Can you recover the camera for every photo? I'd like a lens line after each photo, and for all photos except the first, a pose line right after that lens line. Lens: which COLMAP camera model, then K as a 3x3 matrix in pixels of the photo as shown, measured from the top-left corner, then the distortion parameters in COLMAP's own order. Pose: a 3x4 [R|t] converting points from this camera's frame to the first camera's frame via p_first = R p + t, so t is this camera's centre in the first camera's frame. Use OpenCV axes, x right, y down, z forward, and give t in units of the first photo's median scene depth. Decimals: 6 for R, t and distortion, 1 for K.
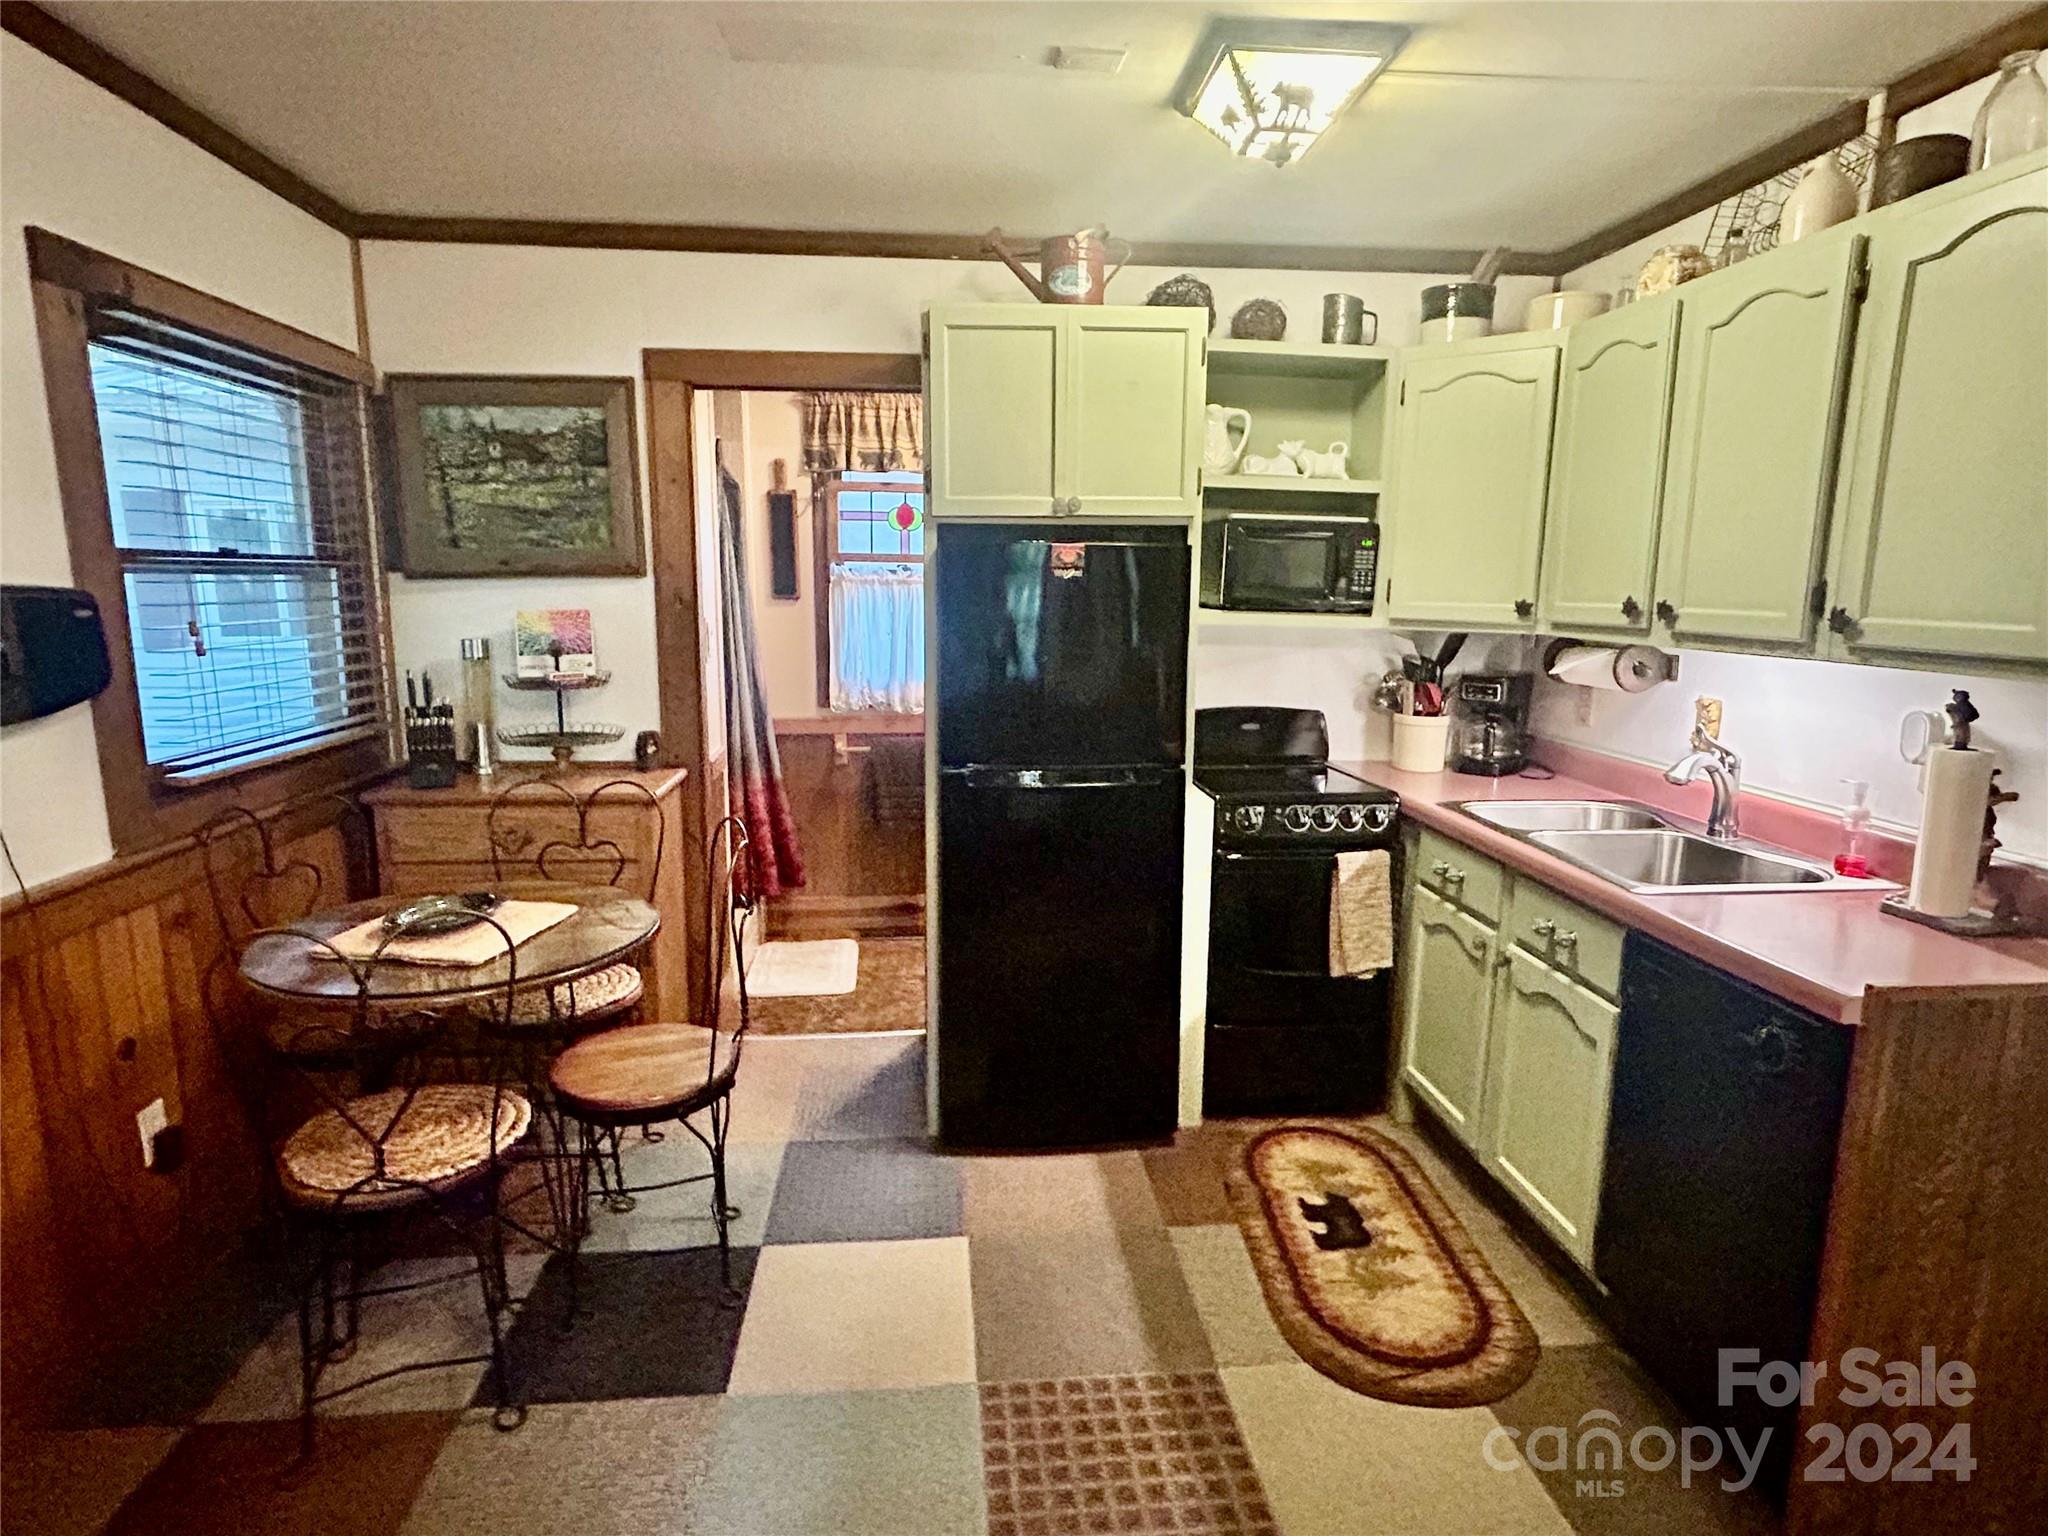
lens RADIAL K [[1098.8, 0, 1023.1], [0, 1098.8, 766.8], [0, 0, 1]] dist [-0.005639, -0.000035]
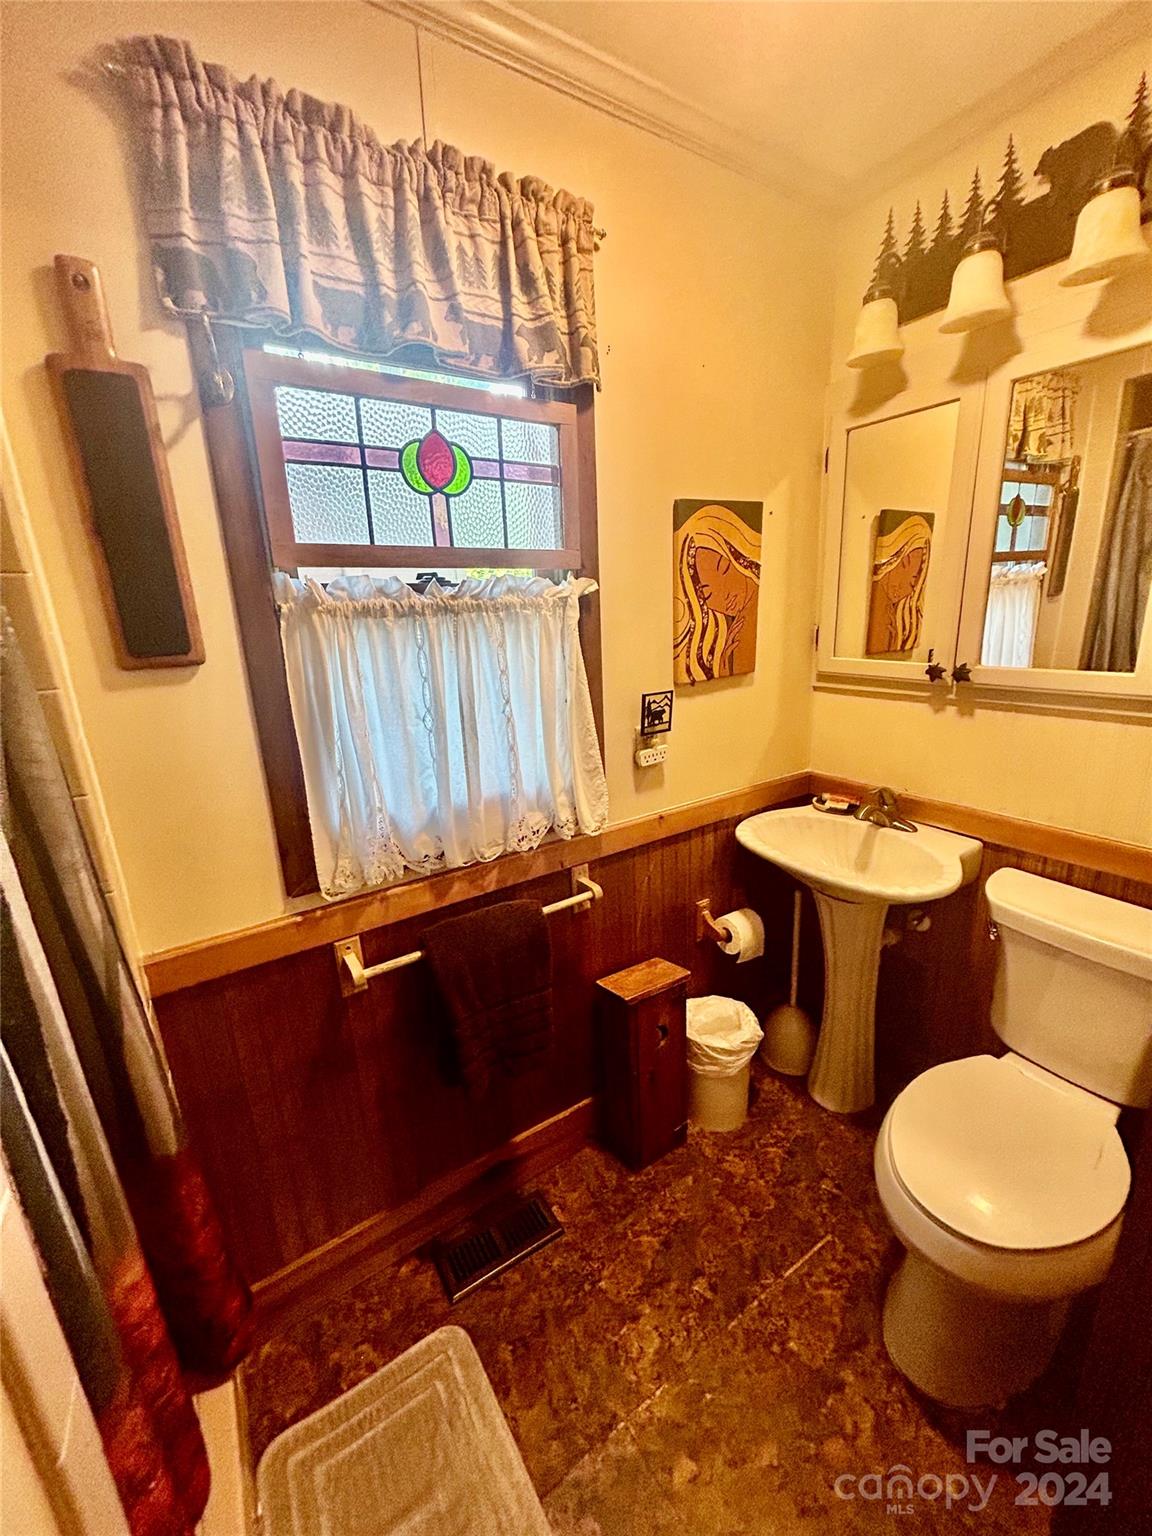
lens RADIAL K [[615.8, 0, 589.8], [0, 615.8, 770.6], [0, 0, 1]] dist [-0.004591, -0.000059]
pose [[0.879601, -0.159610, 0.448138, -0.290866], [0.120224, 0.986038, 0.115216, -0.191957], [-0.460271, -0.047467, 0.886509, 1.144986]]
